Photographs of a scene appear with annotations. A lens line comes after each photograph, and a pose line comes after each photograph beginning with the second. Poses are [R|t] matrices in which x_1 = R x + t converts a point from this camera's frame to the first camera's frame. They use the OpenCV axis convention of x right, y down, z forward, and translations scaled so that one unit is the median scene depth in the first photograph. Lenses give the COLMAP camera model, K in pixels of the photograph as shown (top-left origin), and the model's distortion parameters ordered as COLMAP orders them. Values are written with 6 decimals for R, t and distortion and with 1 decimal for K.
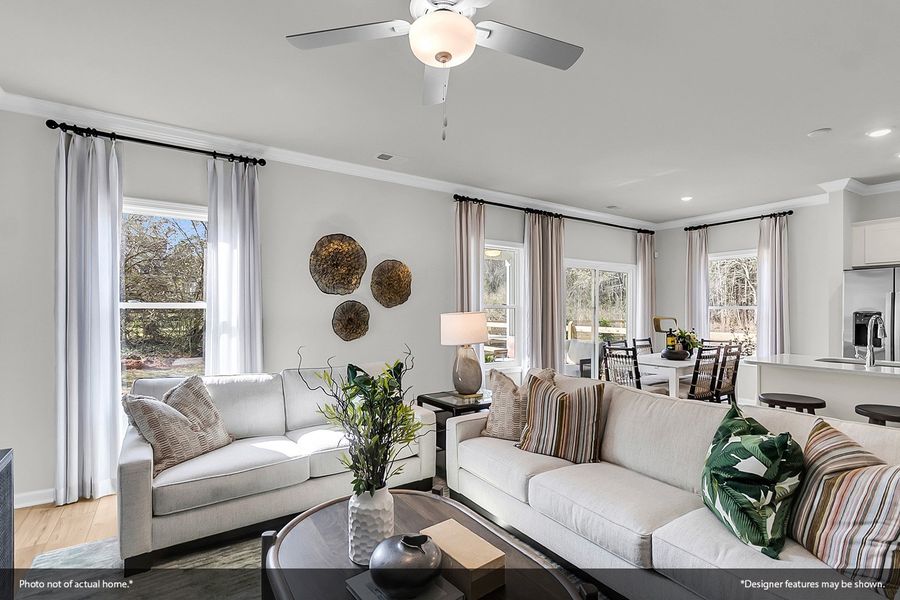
lens RADIAL K [[413.8, 0, 455.3], [0, 413.8, 312.8], [0, 0, 1]] dist [0.001097, 0.000982]
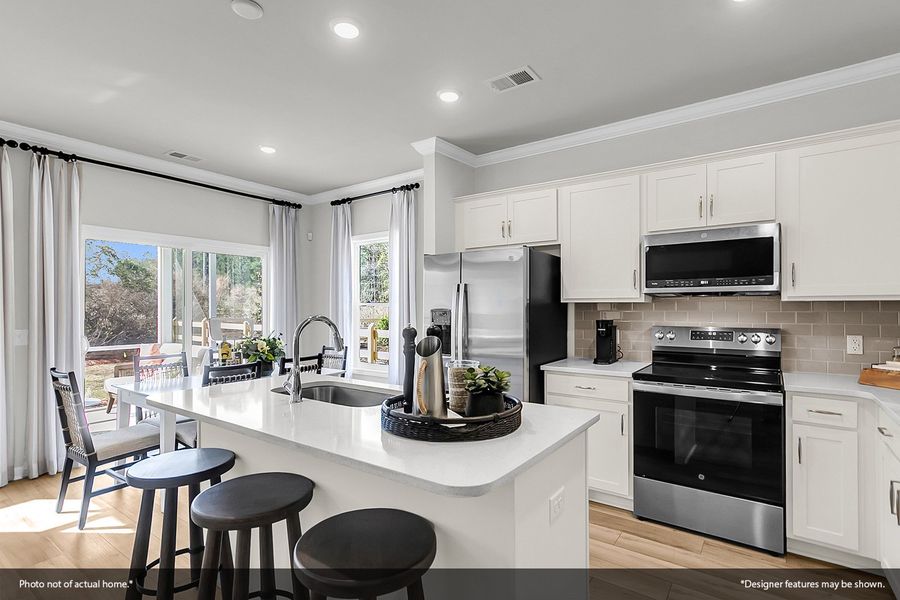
lens RADIAL K [[425.9, 0, 452.0], [0, 425.9, 304.4], [0, 0, 1]] dist [-0.000701, 0.009447]
pose [[0.938417, 0.000514, 0.345505, 0.582591], [0.004106, 0.999912, -0.012638, -0.001527], [-0.345481, 0.013278, 0.938332, 0.205337]]
